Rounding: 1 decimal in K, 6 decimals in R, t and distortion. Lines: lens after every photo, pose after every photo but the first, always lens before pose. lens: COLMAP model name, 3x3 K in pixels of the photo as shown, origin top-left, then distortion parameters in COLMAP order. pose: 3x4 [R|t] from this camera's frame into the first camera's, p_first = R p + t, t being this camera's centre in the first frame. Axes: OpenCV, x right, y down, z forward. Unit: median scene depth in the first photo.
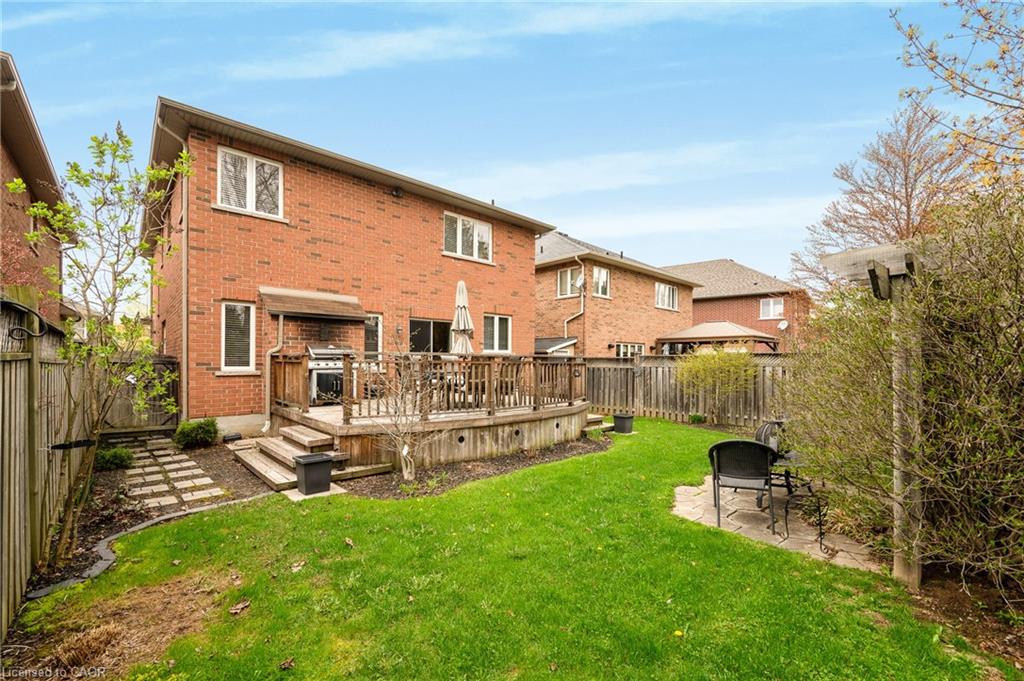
lens RADIAL K [[431.1, 0, 511.3], [0, 431.1, 362.4], [0, 0, 1]] dist [-0.000263, -0.000055]
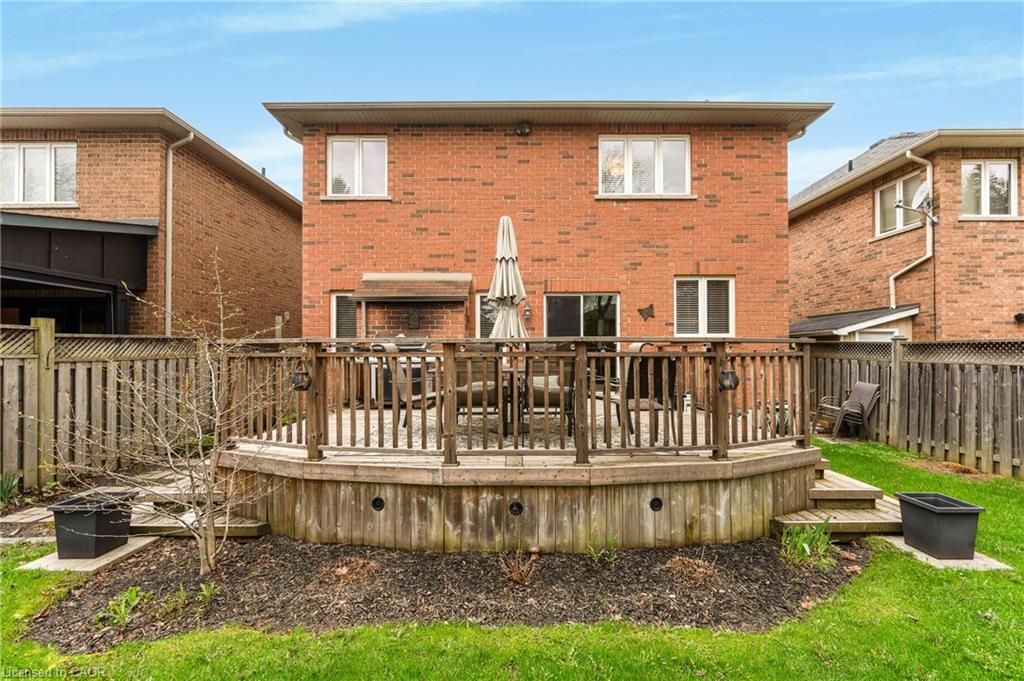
lens RADIAL K [[418.6, 0, 511.8], [0, 418.6, 347.5], [0, 0, 1]] dist [-0.002386, -0.000167]
pose [[0.731756, -0.013465, -0.681434, 0.237751], [0.005062, 0.999885, -0.014323, -0.001787], [0.681548, 0.007031, 0.731739, 0.501798]]
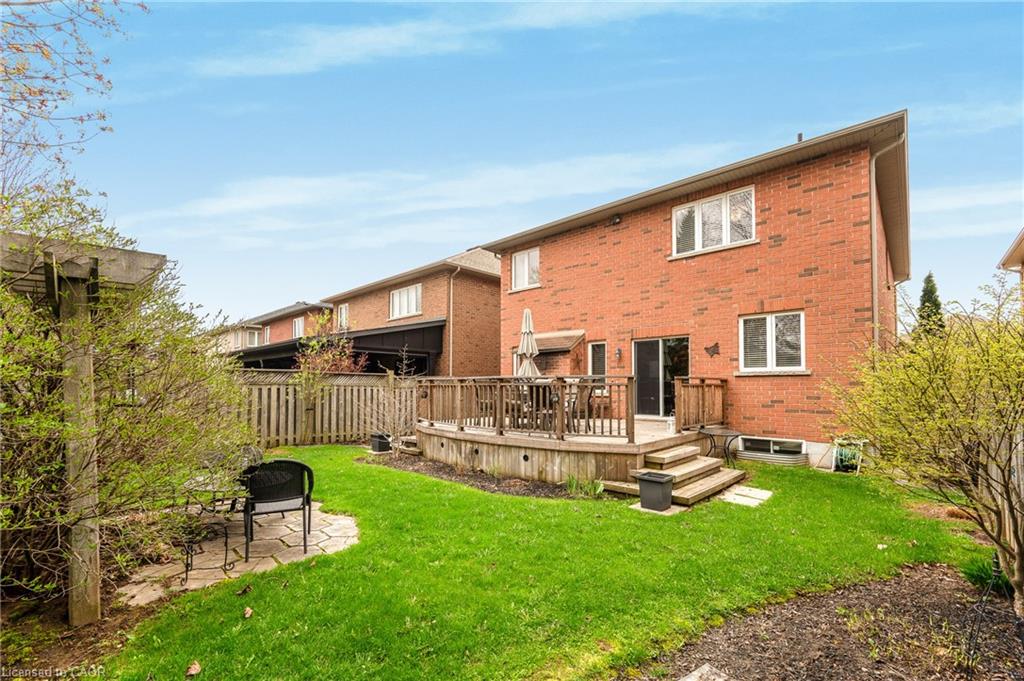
lens RADIAL K [[429.1, 0, 514.9], [0, 429.1, 377.4], [0, 0, 1]] dist [0.000278, -0.000066]
pose [[0.072154, -0.023903, -0.997107, 0.804176], [-0.001299, 0.999710, -0.024059, 0.005075], [0.997393, 0.003031, 0.072102, 0.763167]]
